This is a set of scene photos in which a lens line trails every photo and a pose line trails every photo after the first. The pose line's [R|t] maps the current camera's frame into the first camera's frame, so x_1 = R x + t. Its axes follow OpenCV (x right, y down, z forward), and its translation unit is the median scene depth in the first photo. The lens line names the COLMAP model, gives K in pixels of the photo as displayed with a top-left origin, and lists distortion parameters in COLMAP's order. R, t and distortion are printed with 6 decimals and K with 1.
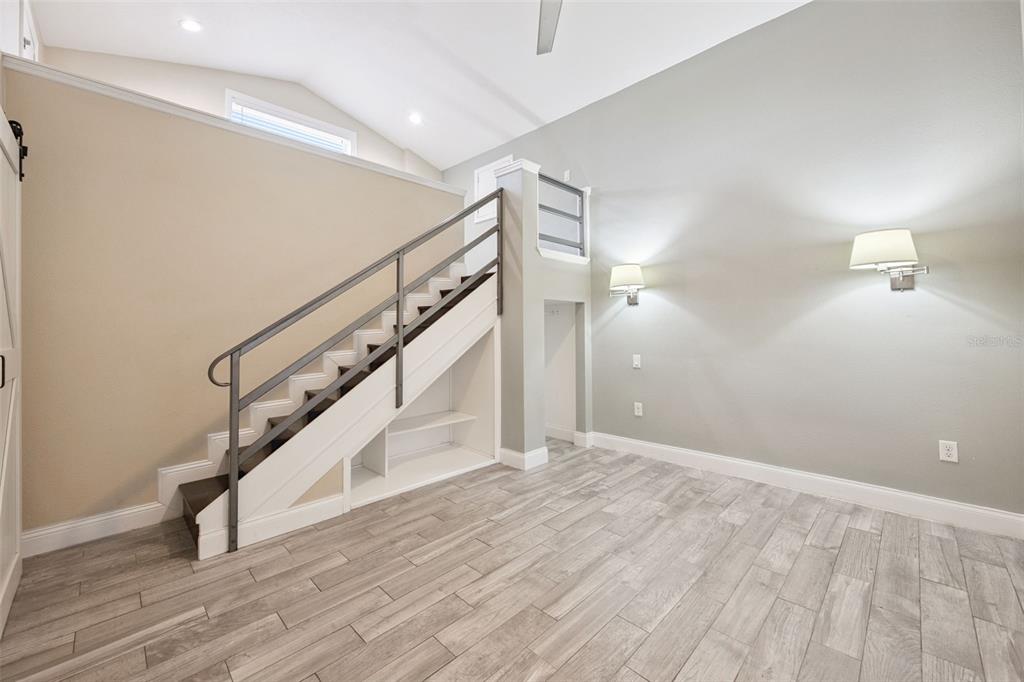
lens RADIAL K [[406.3, 0, 511.8], [0, 406.3, 326.6], [0, 0, 1]] dist [0.002795, -0.000616]
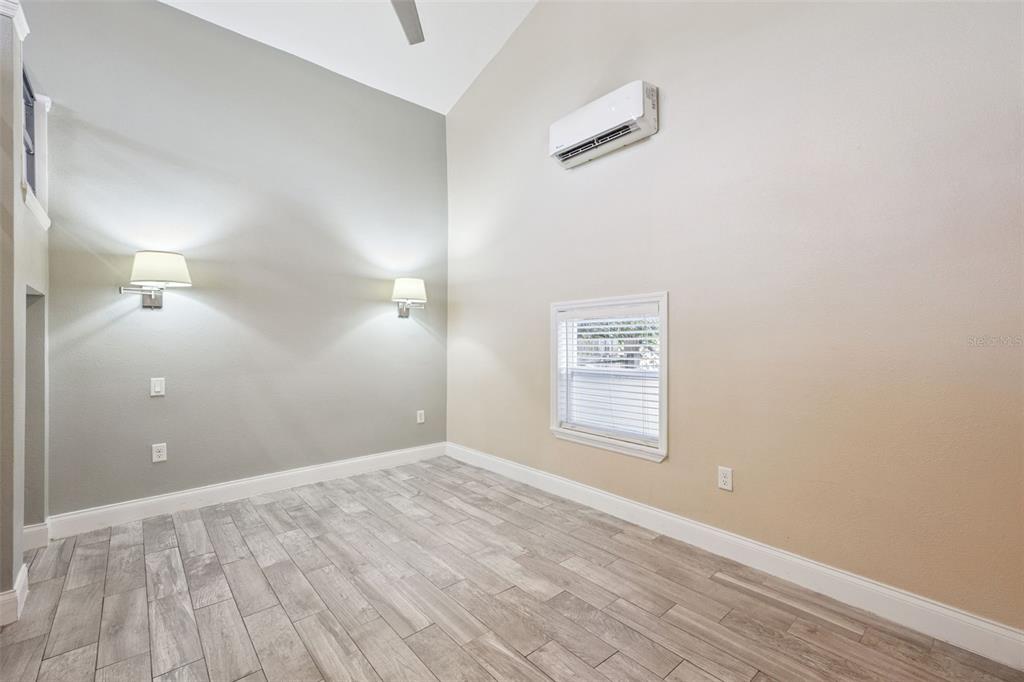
lens RADIAL K [[436.8, 0, 512.2], [0, 436.8, 342.7], [0, 0, 1]] dist [0.004634, 0.001091]
pose [[0.072742, 0.007016, 0.997326, -0.618301], [-0.004842, 0.999966, -0.006681, 0.013526], [-0.997339, -0.004343, 0.072773, 0.459173]]
